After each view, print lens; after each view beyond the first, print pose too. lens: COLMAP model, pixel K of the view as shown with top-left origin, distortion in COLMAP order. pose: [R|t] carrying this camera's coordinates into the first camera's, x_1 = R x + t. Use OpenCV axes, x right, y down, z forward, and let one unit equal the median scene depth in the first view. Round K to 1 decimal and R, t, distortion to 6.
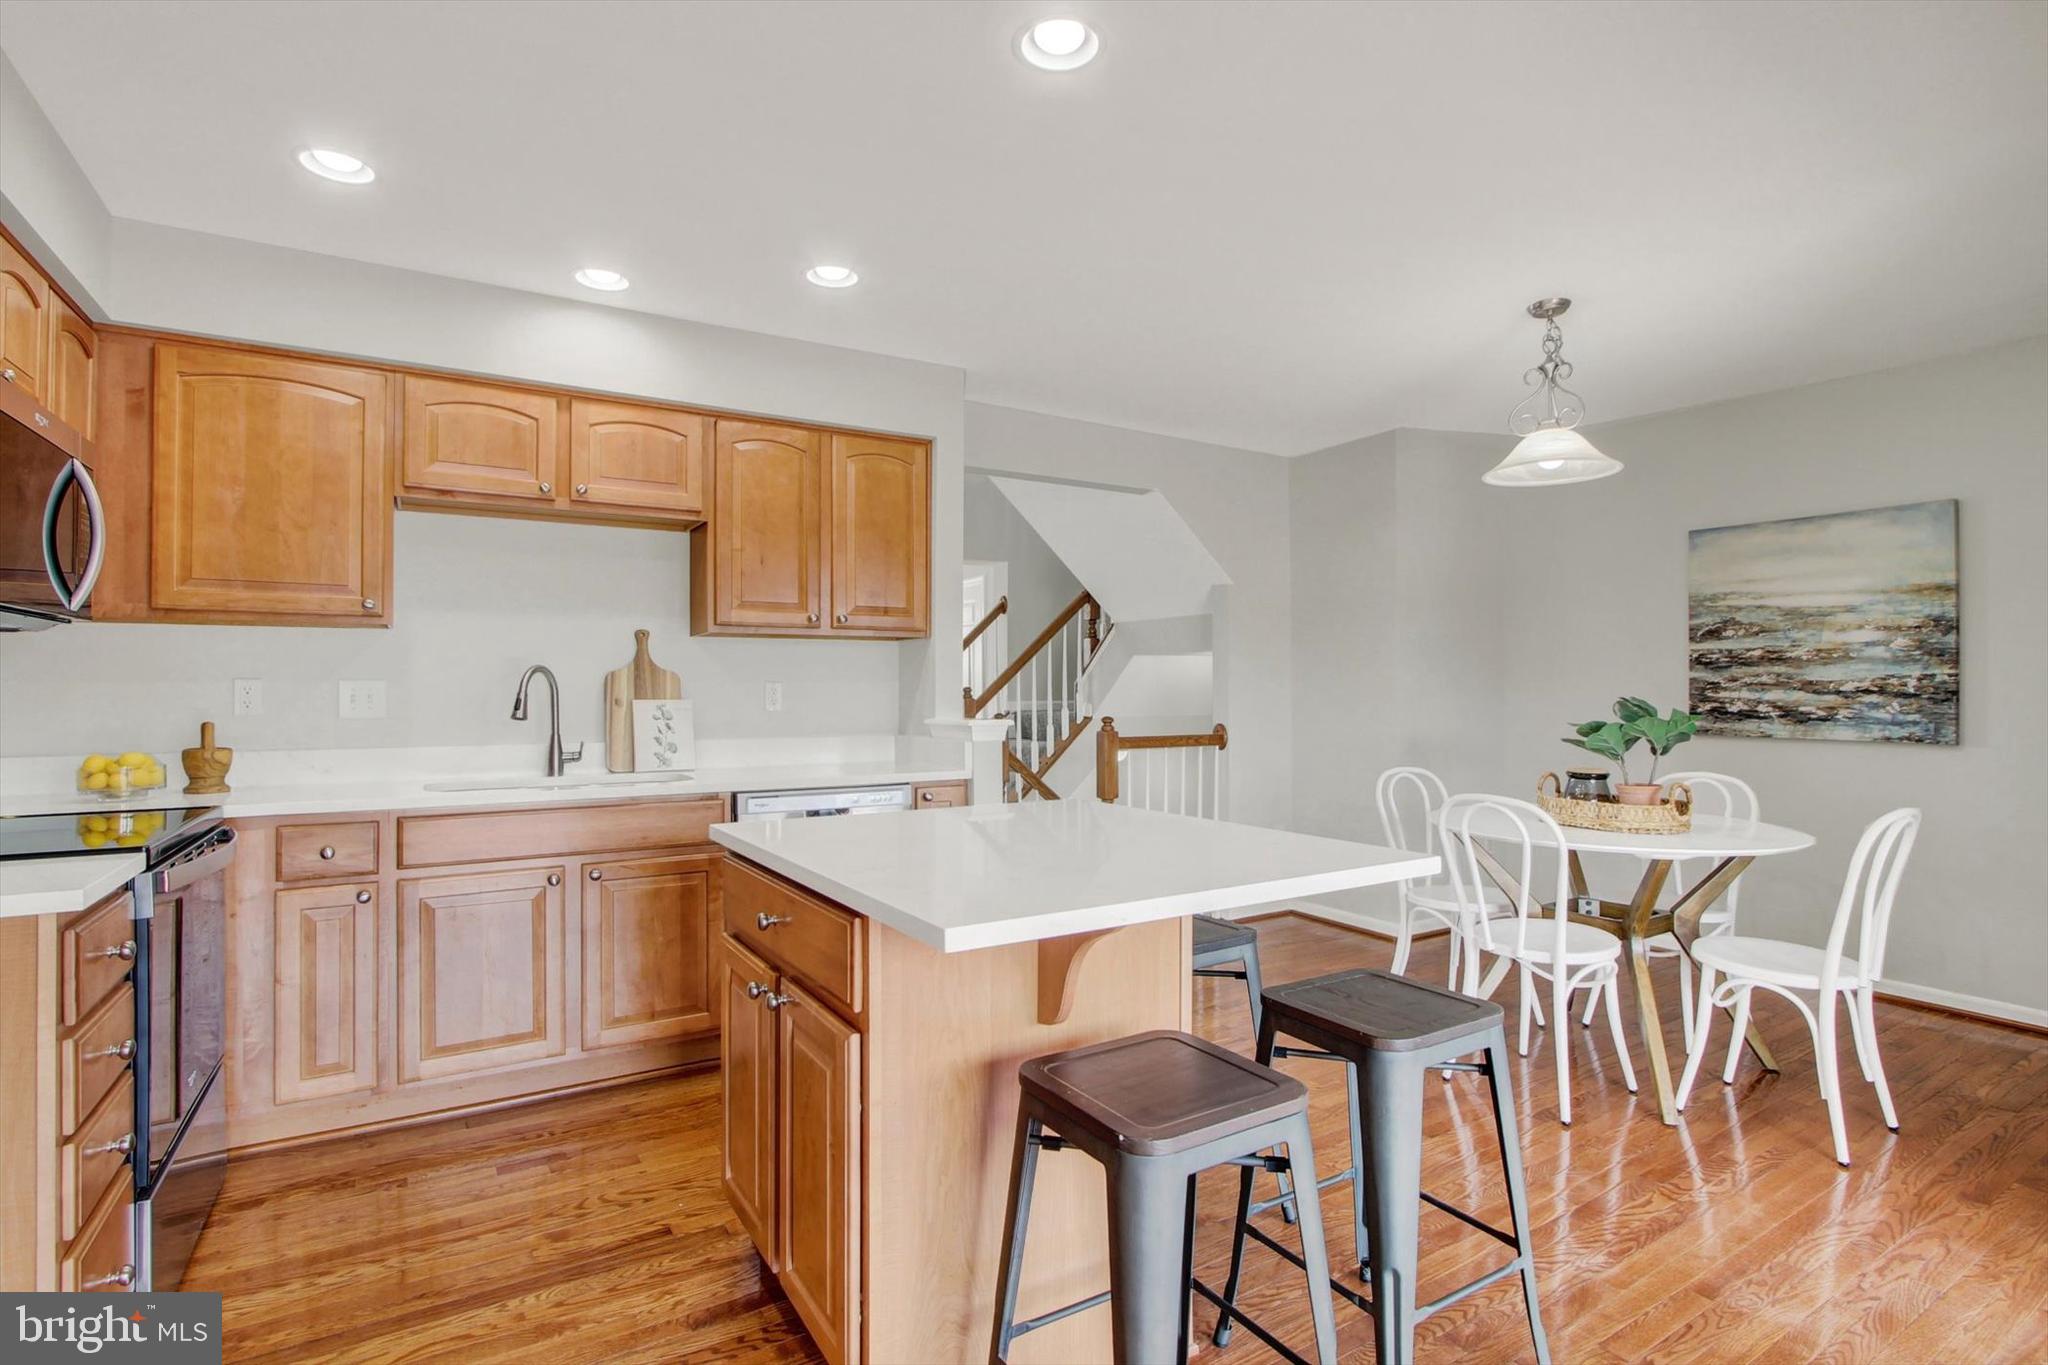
lens RADIAL K [[999.6, 0, 1041.8], [0, 999.6, 682.1], [0, 0, 1]] dist [-0.005002, -0.002302]
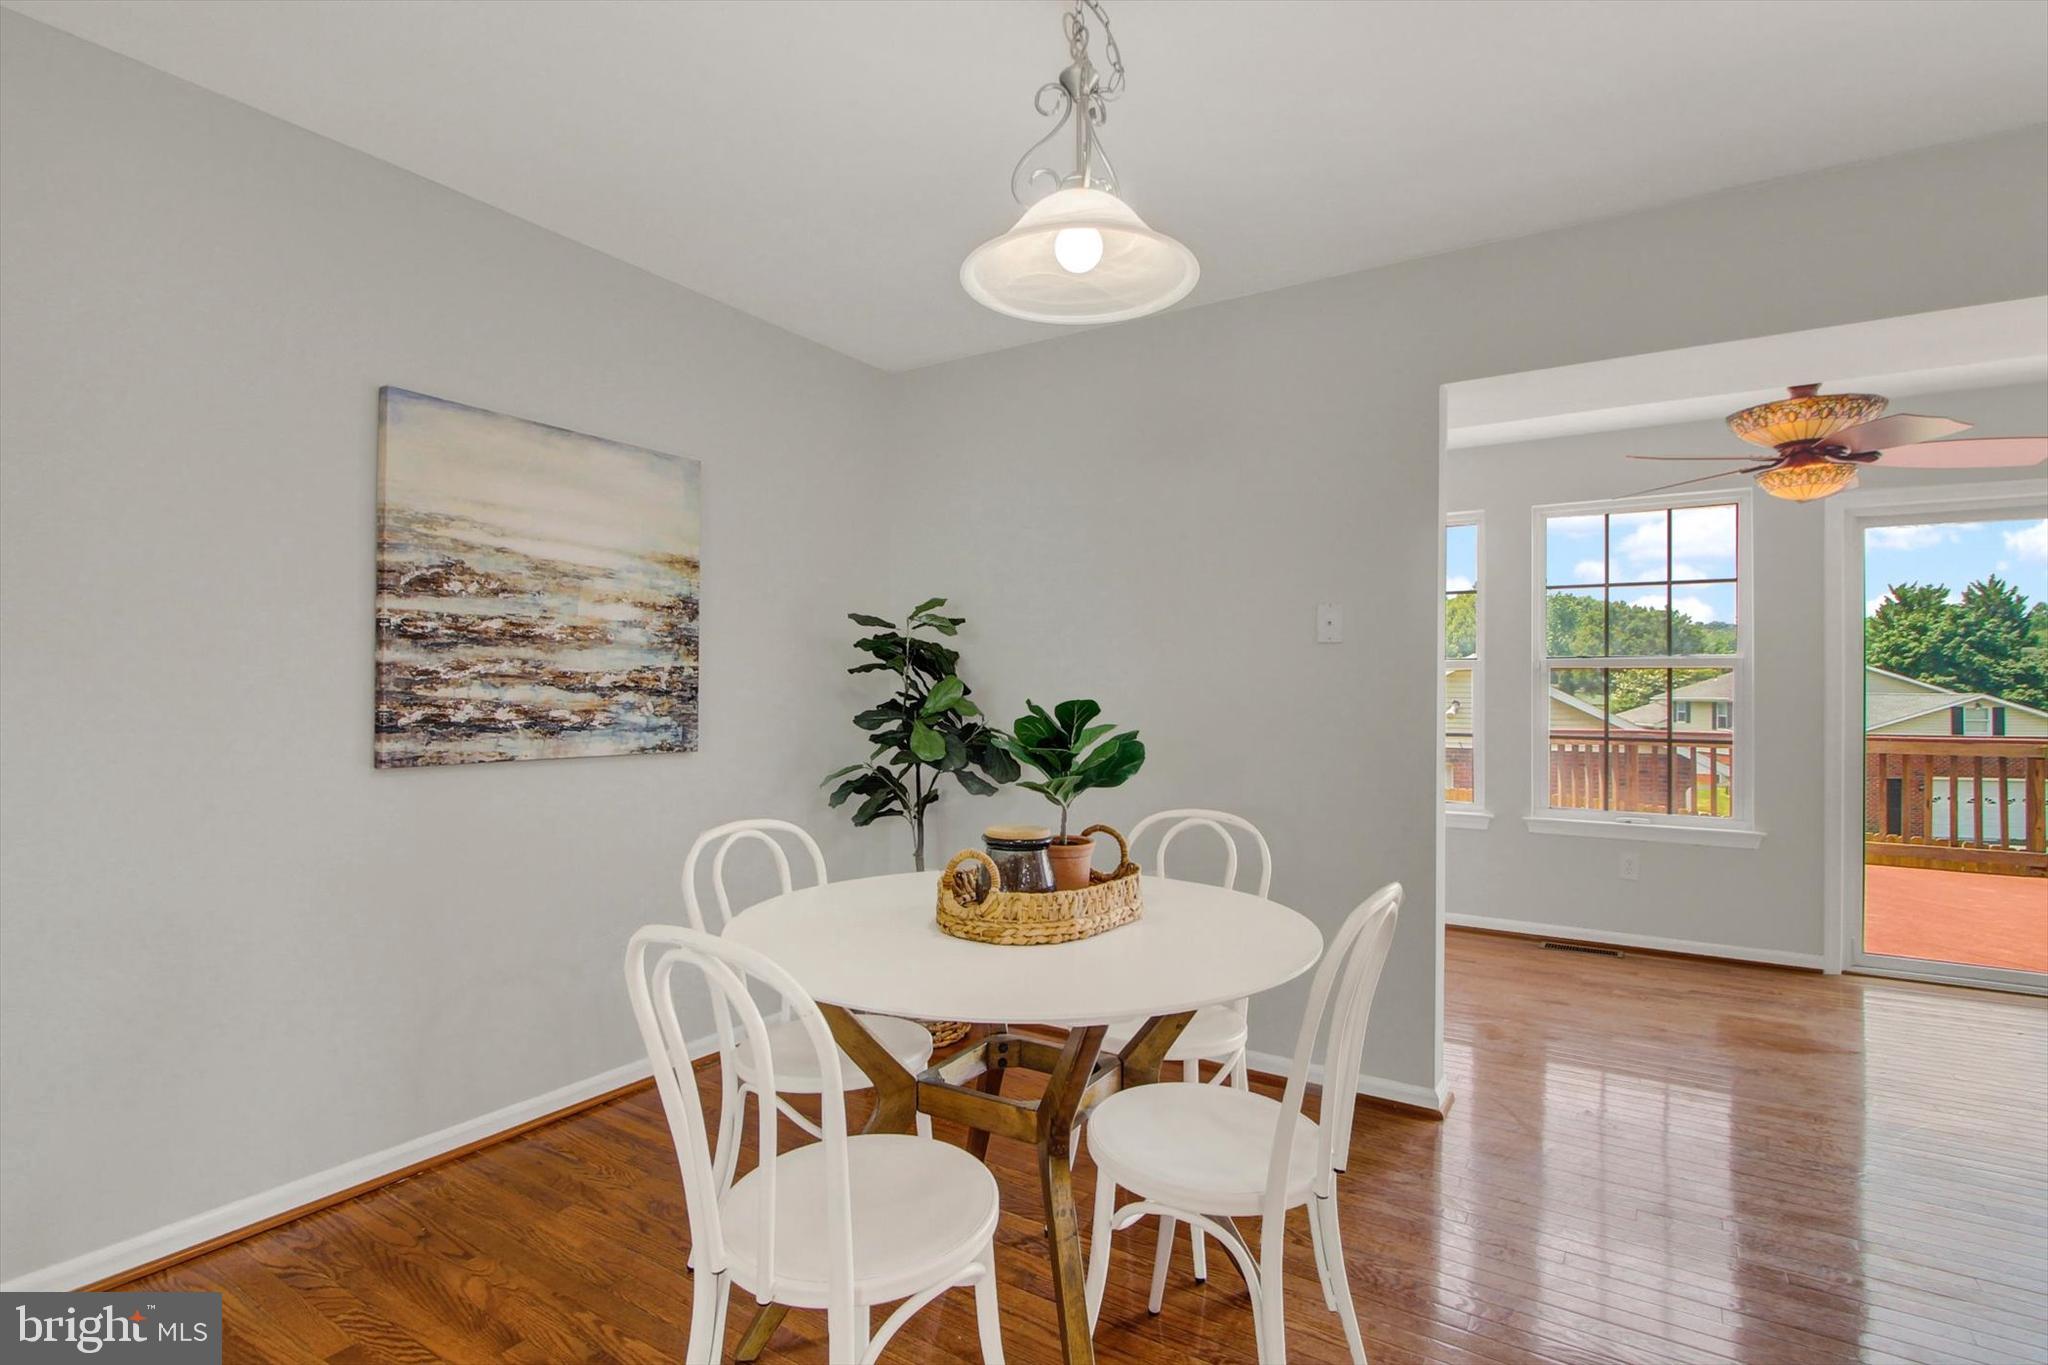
lens RADIAL K [[999.6, 0, 1033.1], [0, 999.6, 678.9], [0, 0, 1]] dist [-0.005002, -0.002302]
pose [[-0.421886, 0.006676, 0.906624, 0.027526], [-0.014340, 0.999799, -0.014035, 0.009559], [-0.906536, -0.018922, -0.421705, 1.113280]]
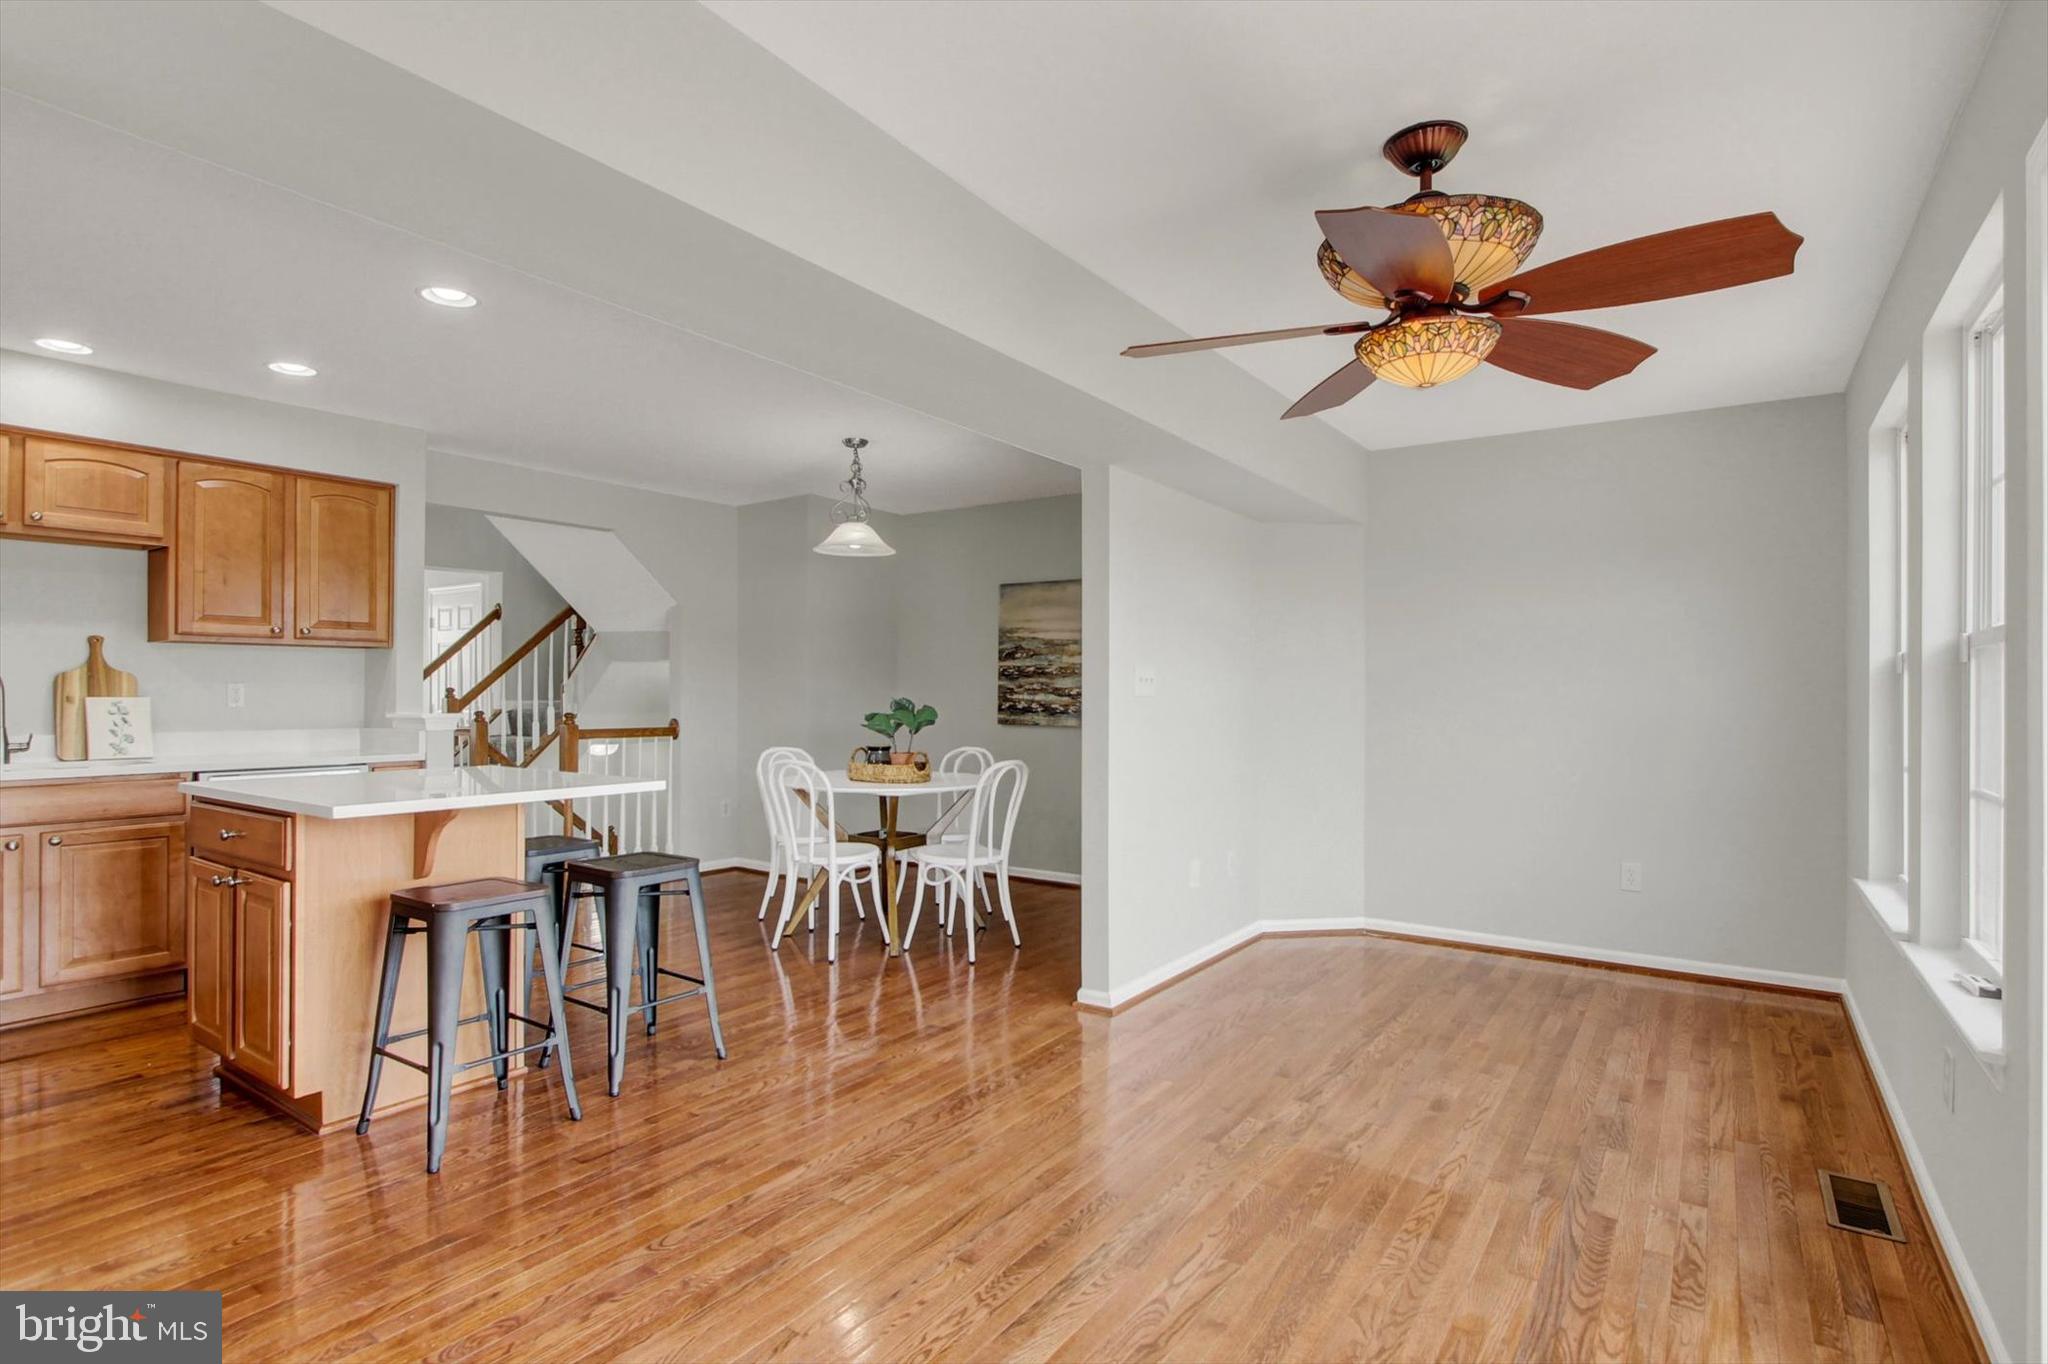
lens RADIAL K [[1018.8, 0, 1033.1], [0, 1018.8, 686.9], [0, 0, 1]] dist [-0.015907, 0.005168]
pose [[0.920027, 0.007195, 0.391789, 0.135174], [-0.008270, 0.999965, 0.001056, -0.004145], [-0.391768, -0.004212, 0.920055, -0.484959]]
